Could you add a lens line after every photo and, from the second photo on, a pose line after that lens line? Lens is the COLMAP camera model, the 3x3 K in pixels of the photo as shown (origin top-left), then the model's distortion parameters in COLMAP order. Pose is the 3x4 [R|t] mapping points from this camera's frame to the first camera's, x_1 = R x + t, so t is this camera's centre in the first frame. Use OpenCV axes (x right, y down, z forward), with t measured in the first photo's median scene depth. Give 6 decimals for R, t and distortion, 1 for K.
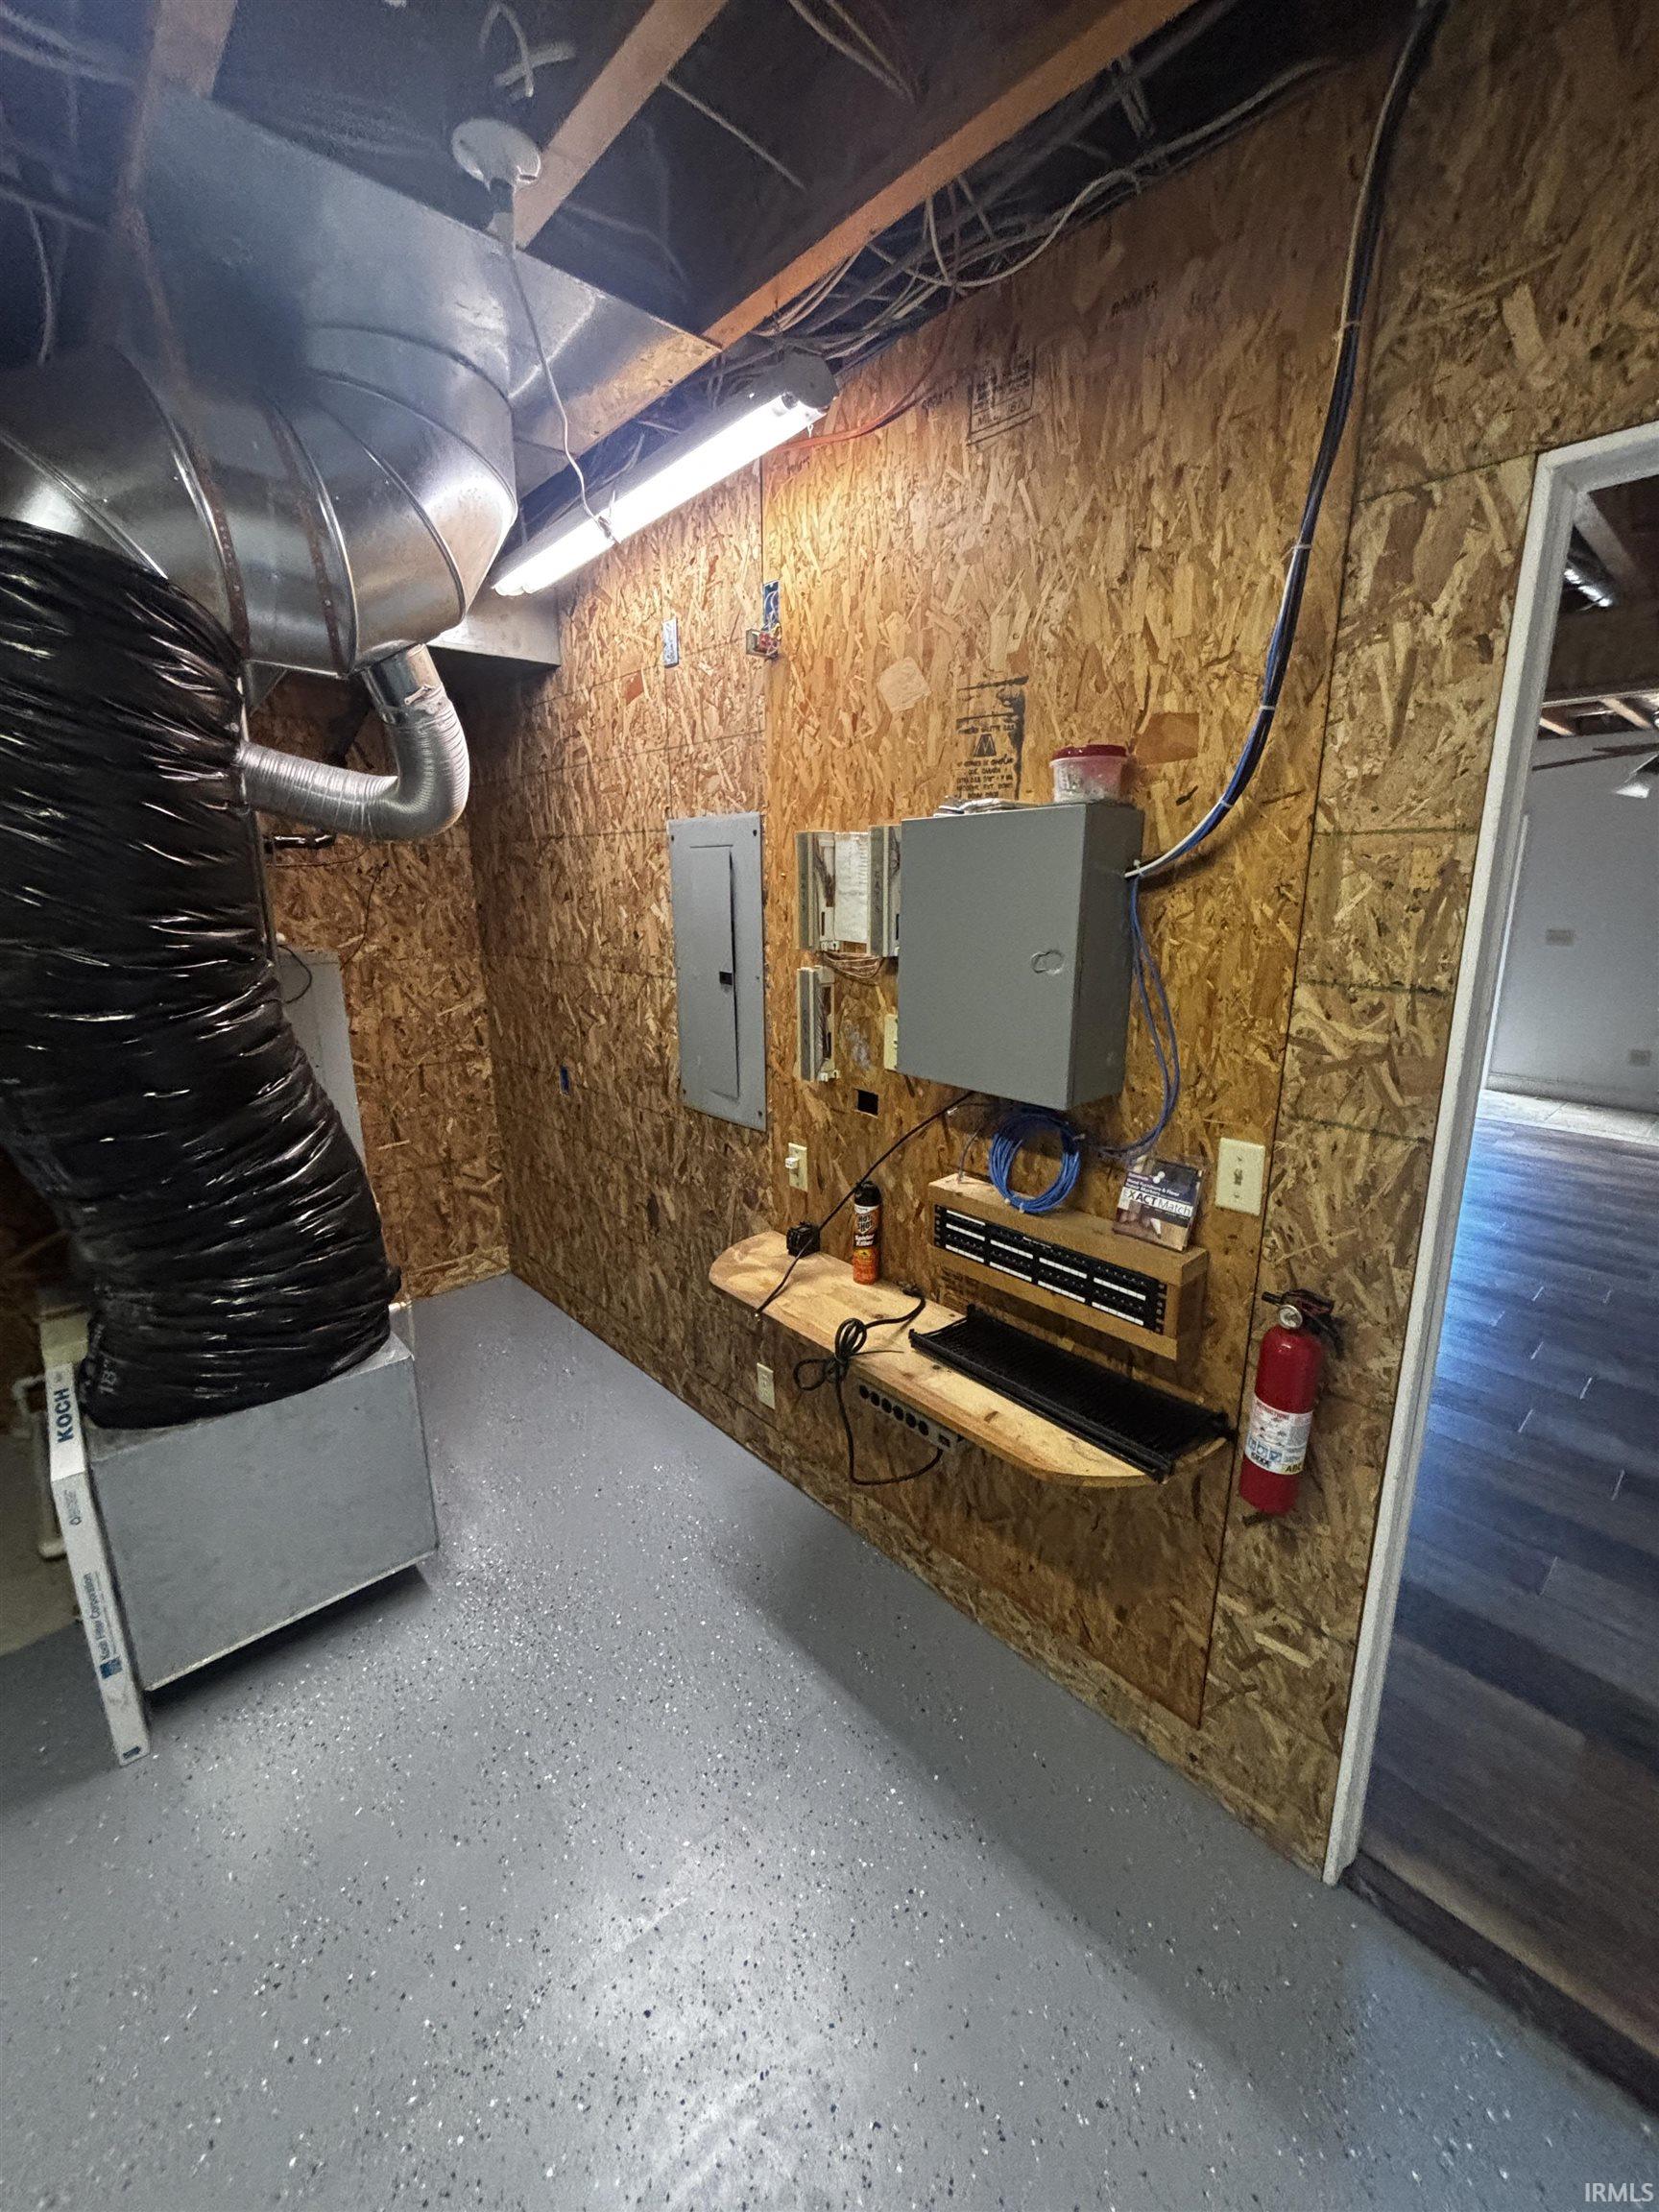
lens RADIAL K [[884.4, 0, 830.8], [0, 884.4, 1091.2], [0, 0, 1]] dist [-0.000350, -0.008039]
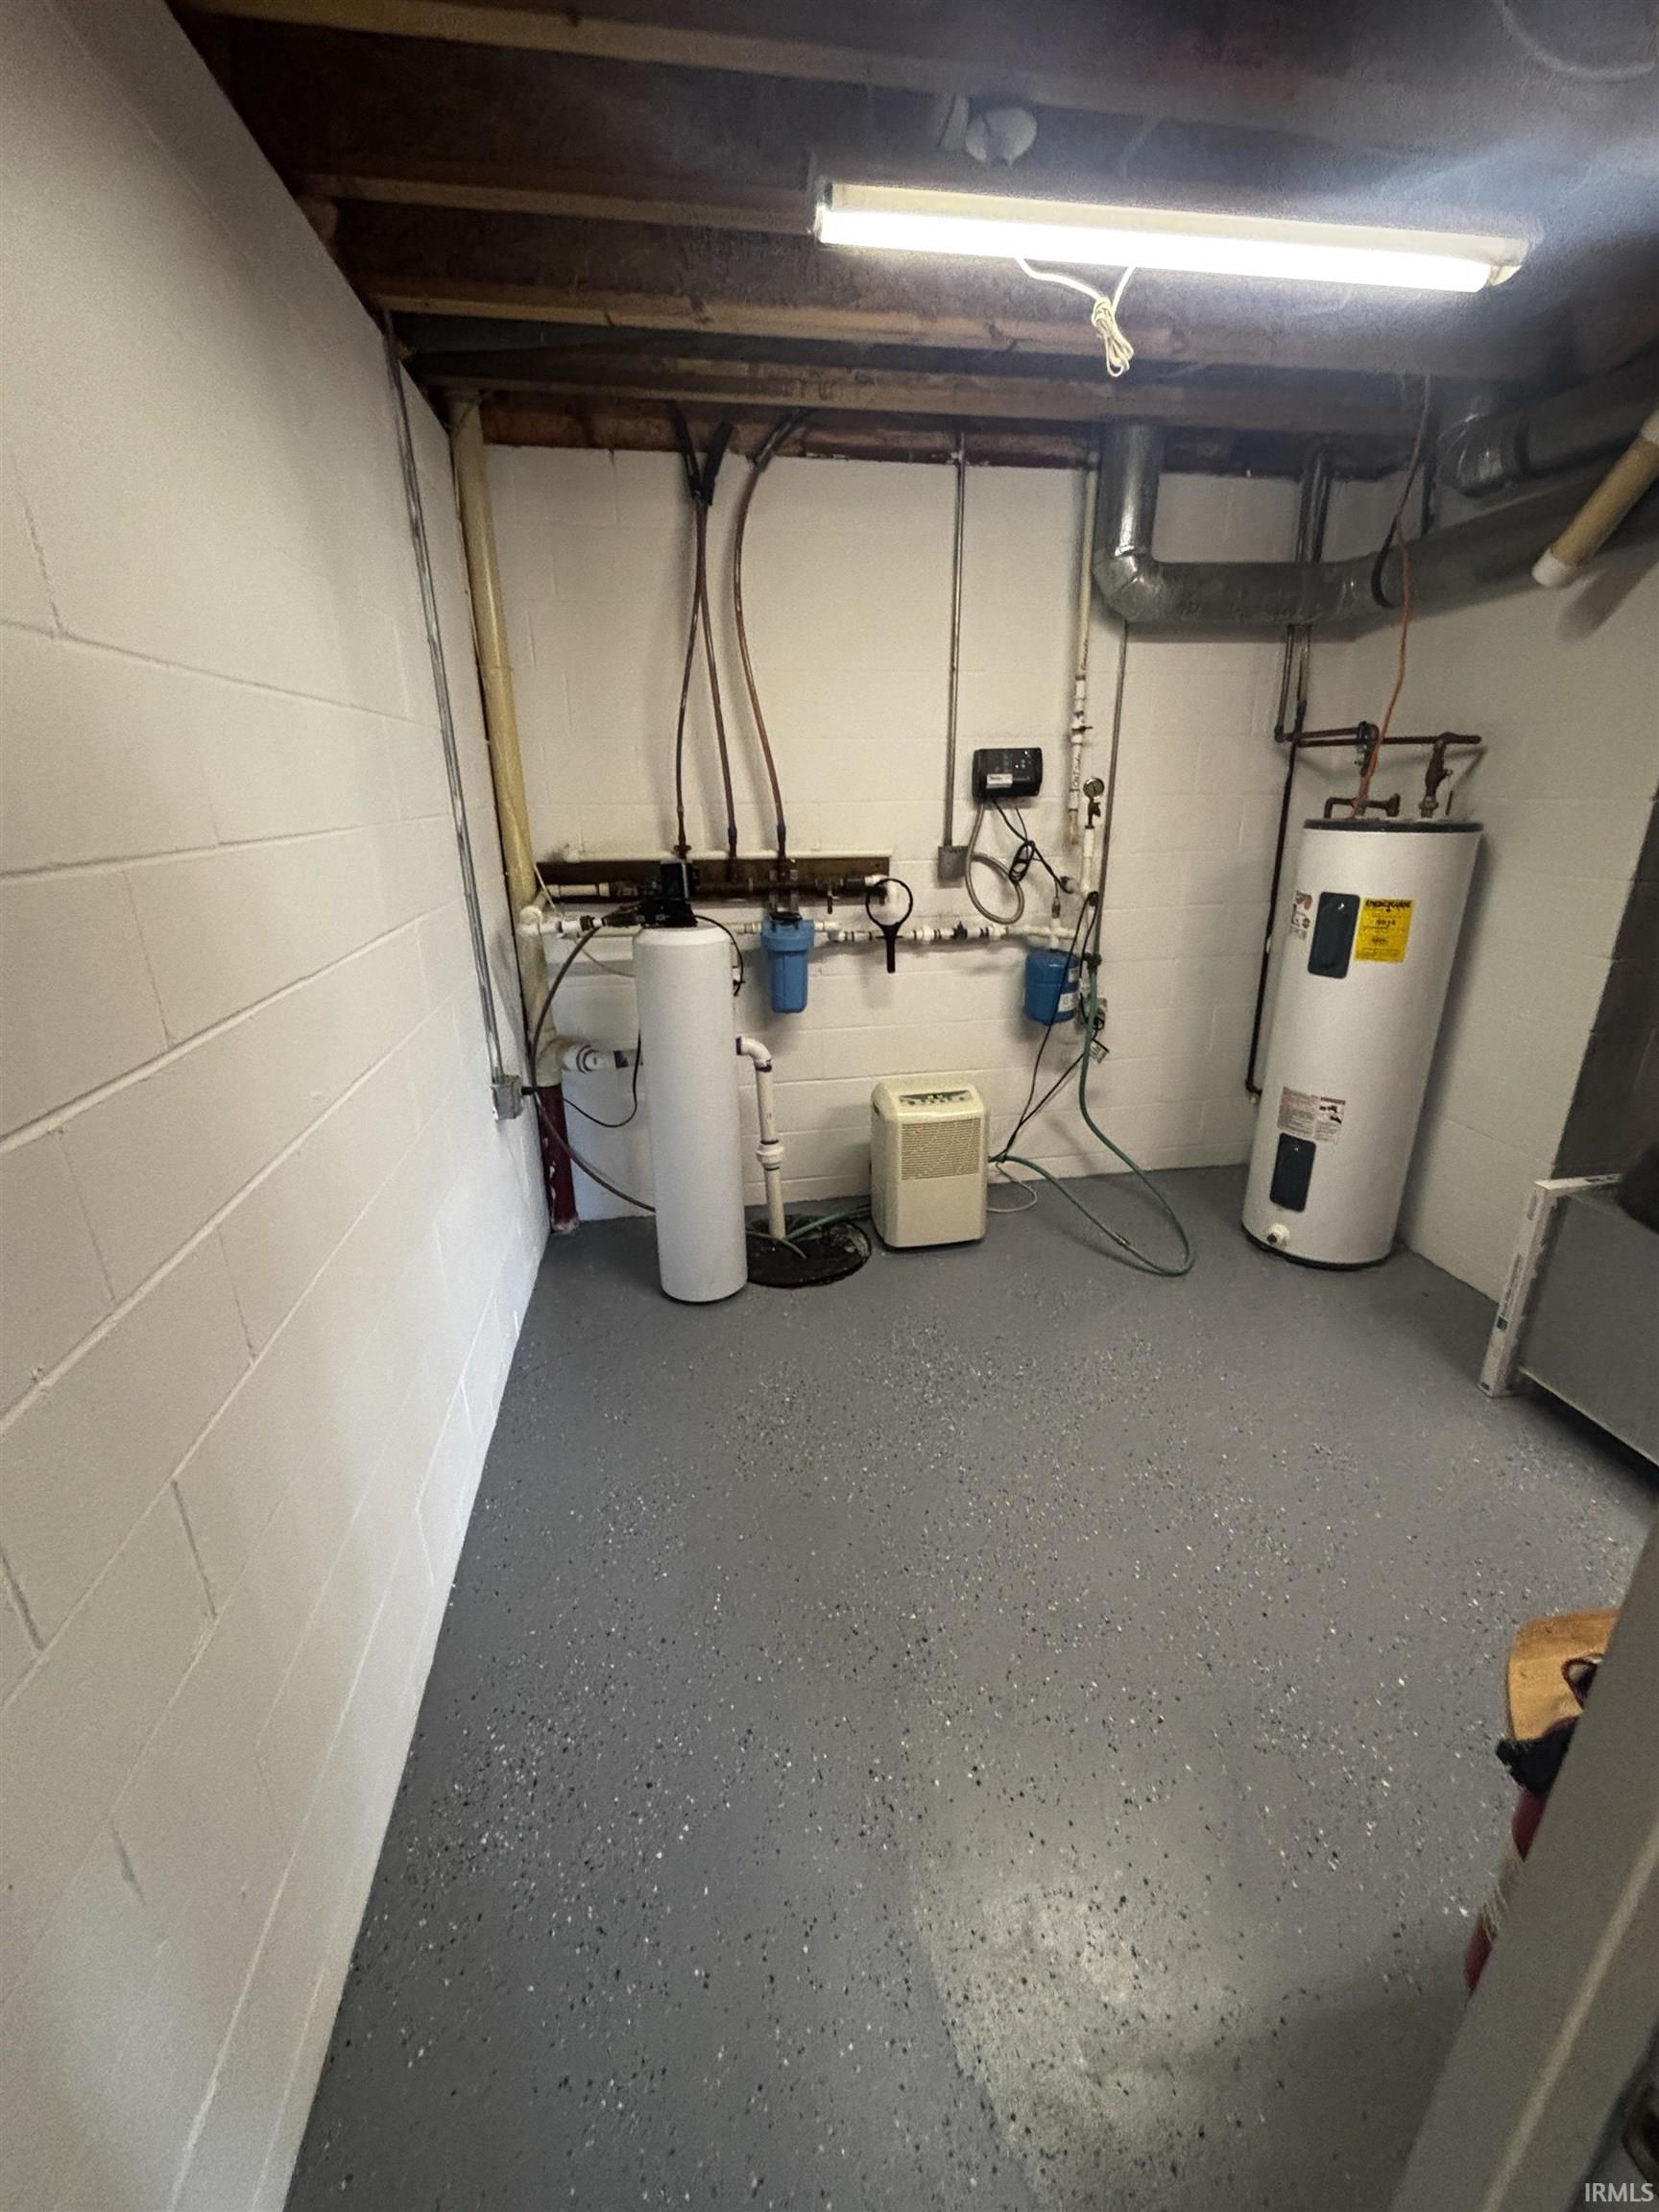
lens RADIAL K [[889.3, 0, 839.5], [0, 889.3, 1097.4], [0, 0, 1]] dist [-0.021159, 0.011227]
pose [[-0.544137, 0.293996, -0.785800, 0.392956], [-0.174099, 0.876642, 0.448540, -0.063295], [0.820734, 0.380874, -0.425829, 0.284126]]
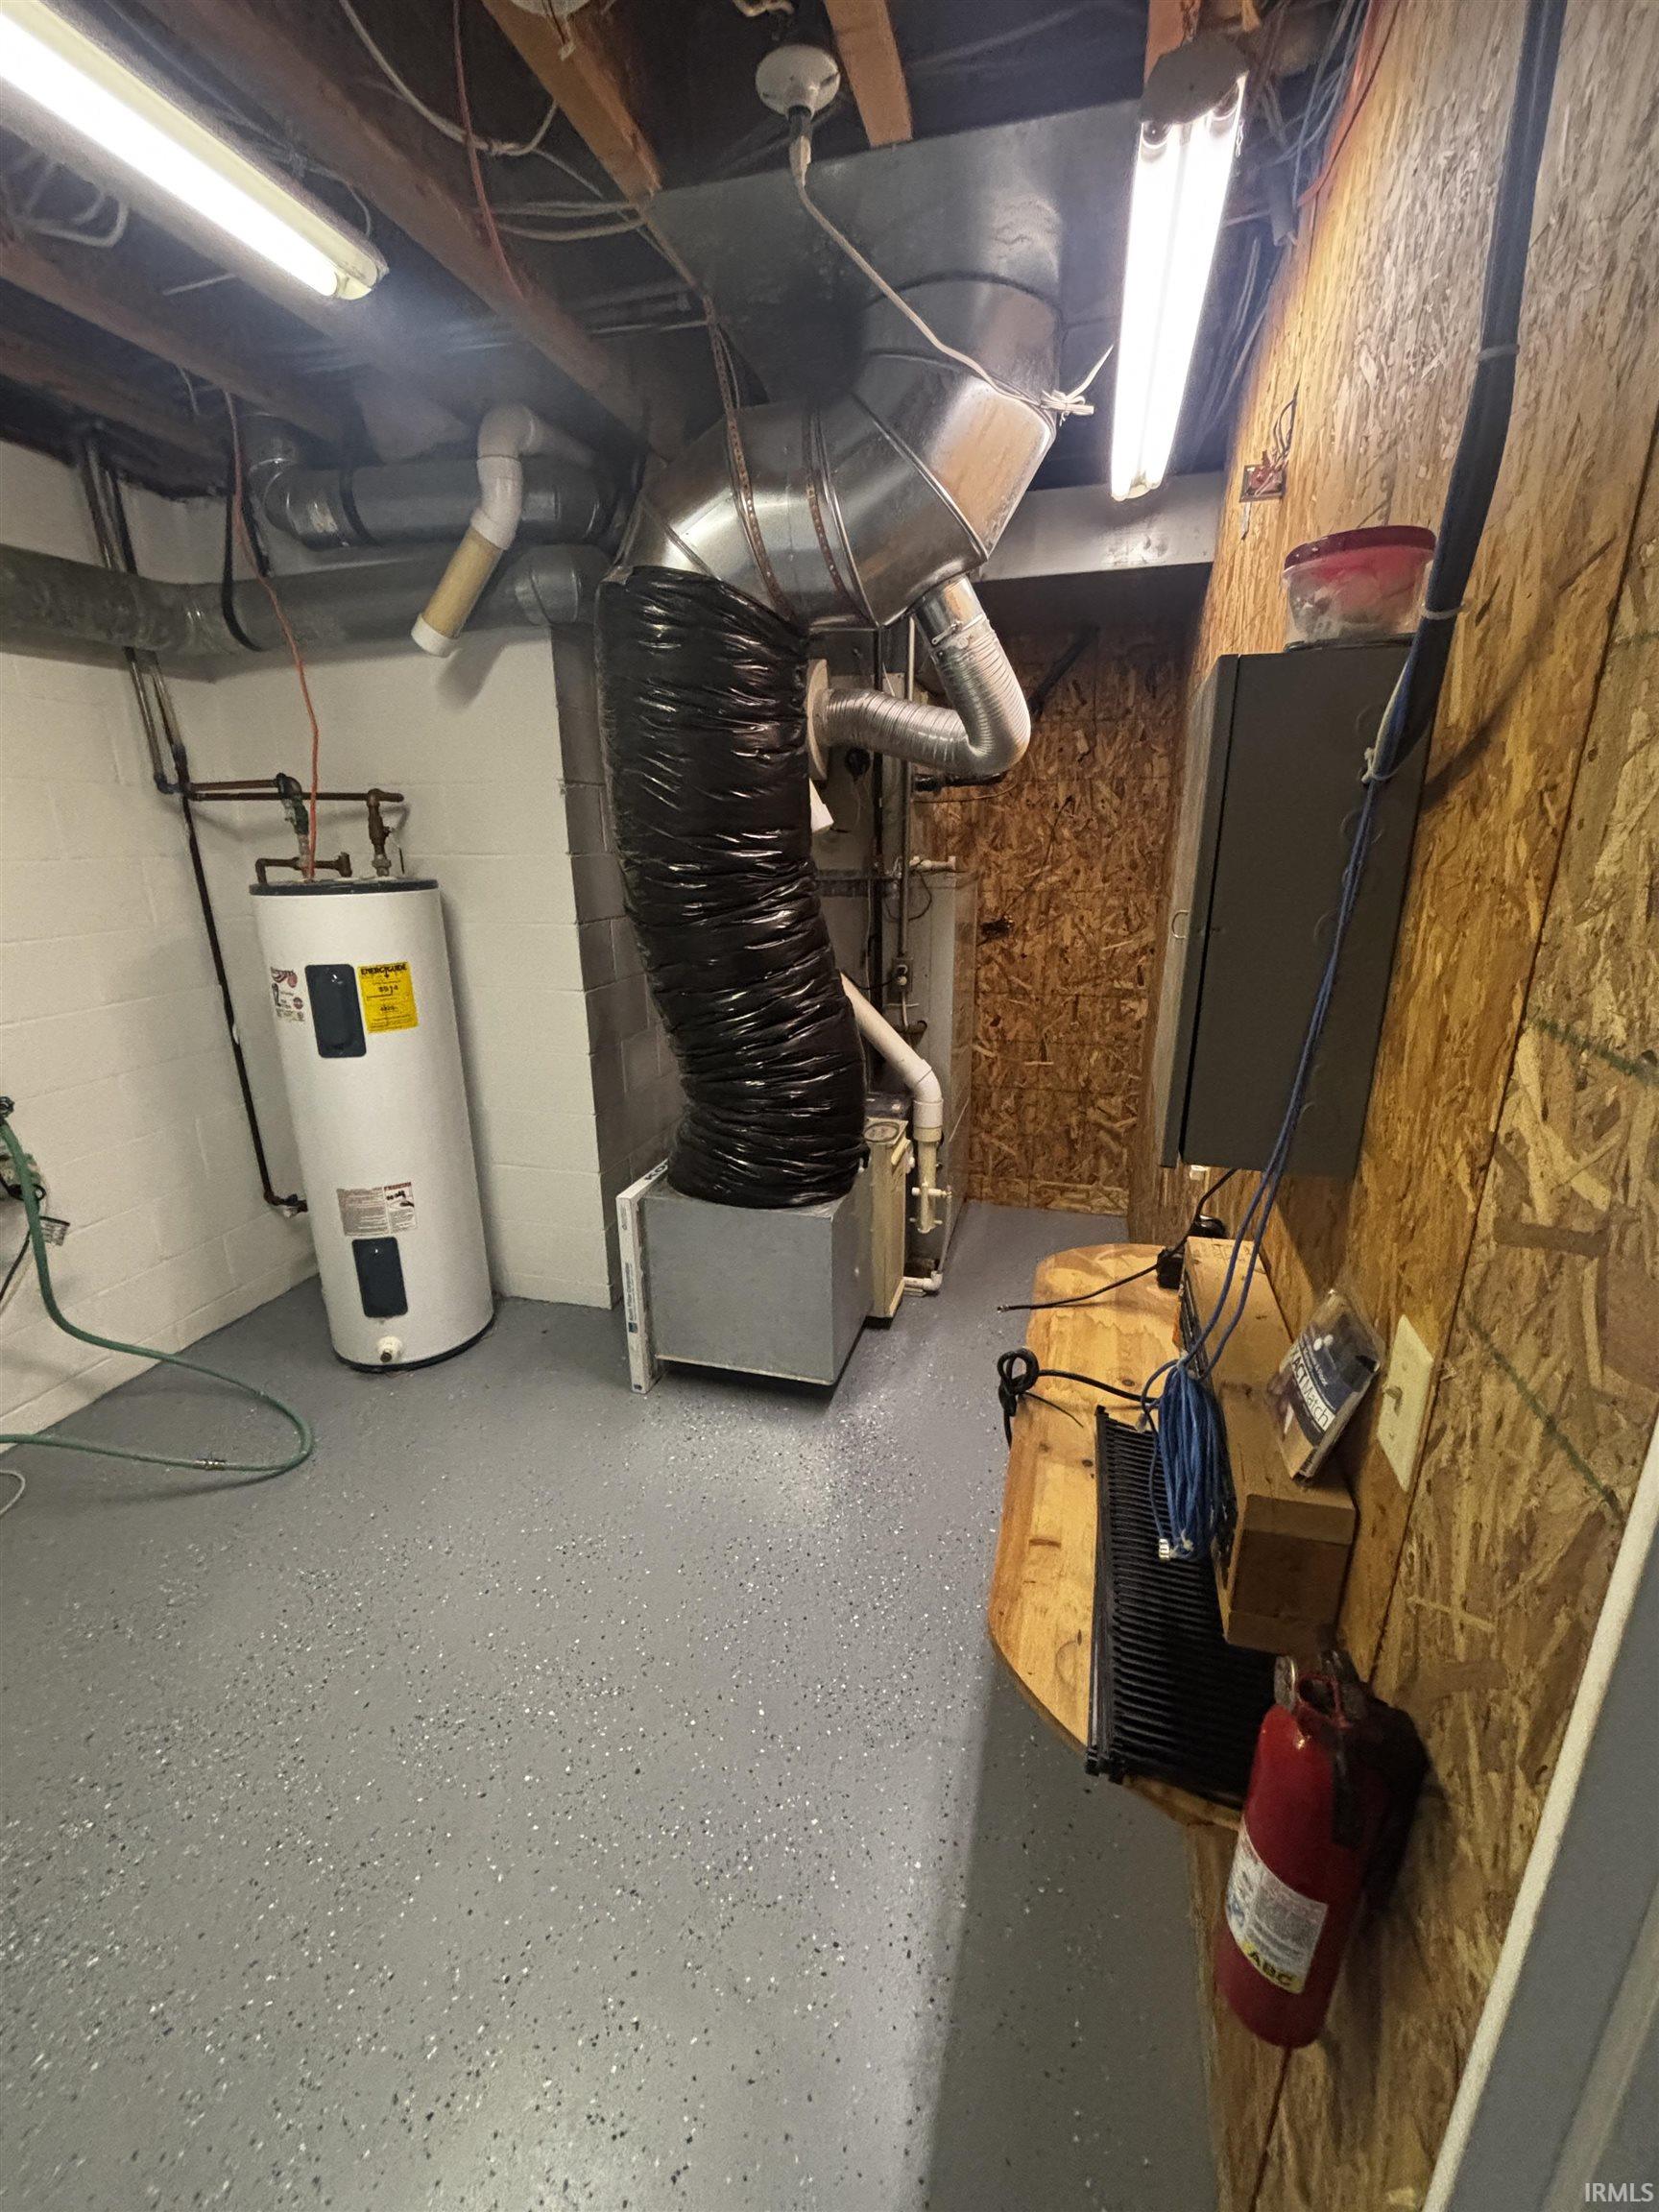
lens RADIAL K [[889.3, 0, 839.5], [0, 889.3, 1097.4], [0, 0, 1]] dist [-0.021159, 0.011227]
pose [[0.531226, 0.245247, -0.810958, 0.273326], [-0.187647, 0.967473, 0.169660, -0.038145], [0.826189, 0.062046, 0.559966, 0.191979]]
